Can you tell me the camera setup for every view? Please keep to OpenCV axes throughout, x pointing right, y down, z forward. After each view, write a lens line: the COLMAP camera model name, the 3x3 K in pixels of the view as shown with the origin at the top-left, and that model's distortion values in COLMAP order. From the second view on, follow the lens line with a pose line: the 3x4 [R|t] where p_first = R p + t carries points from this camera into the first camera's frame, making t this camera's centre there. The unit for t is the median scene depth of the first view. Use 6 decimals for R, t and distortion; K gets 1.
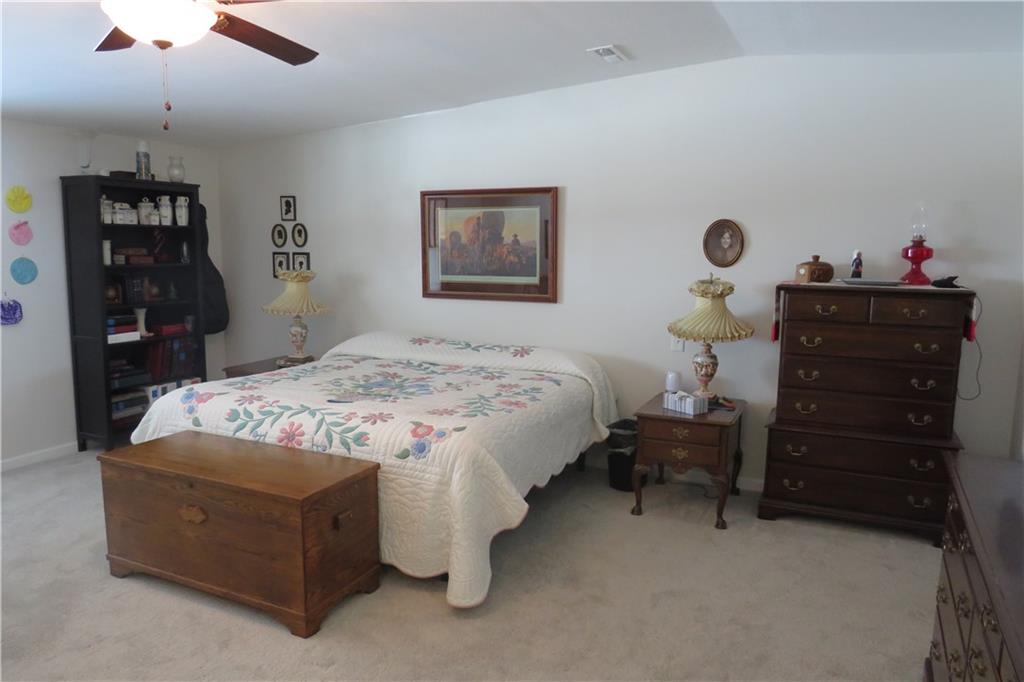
lens RADIAL K [[721.5, 0, 507.0], [0, 721.5, 343.7], [0, 0, 1]] dist [-0.030863, 0.008128]
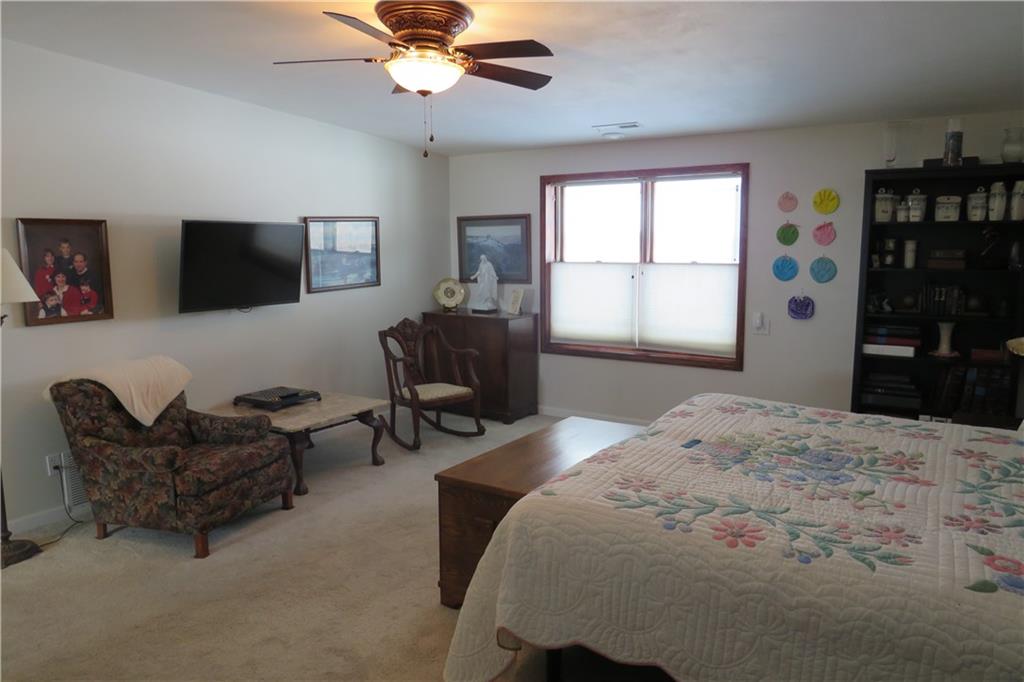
lens RADIAL K [[721.5, 0, 504.4], [0, 721.5, 345.4], [0, 0, 1]] dist [-0.030863, 0.008128]
pose [[-0.176077, 0.130396, -0.975702, 0.422765], [-0.133824, 0.978814, 0.154962, -0.089966], [0.975237, 0.157858, -0.154897, 0.689485]]
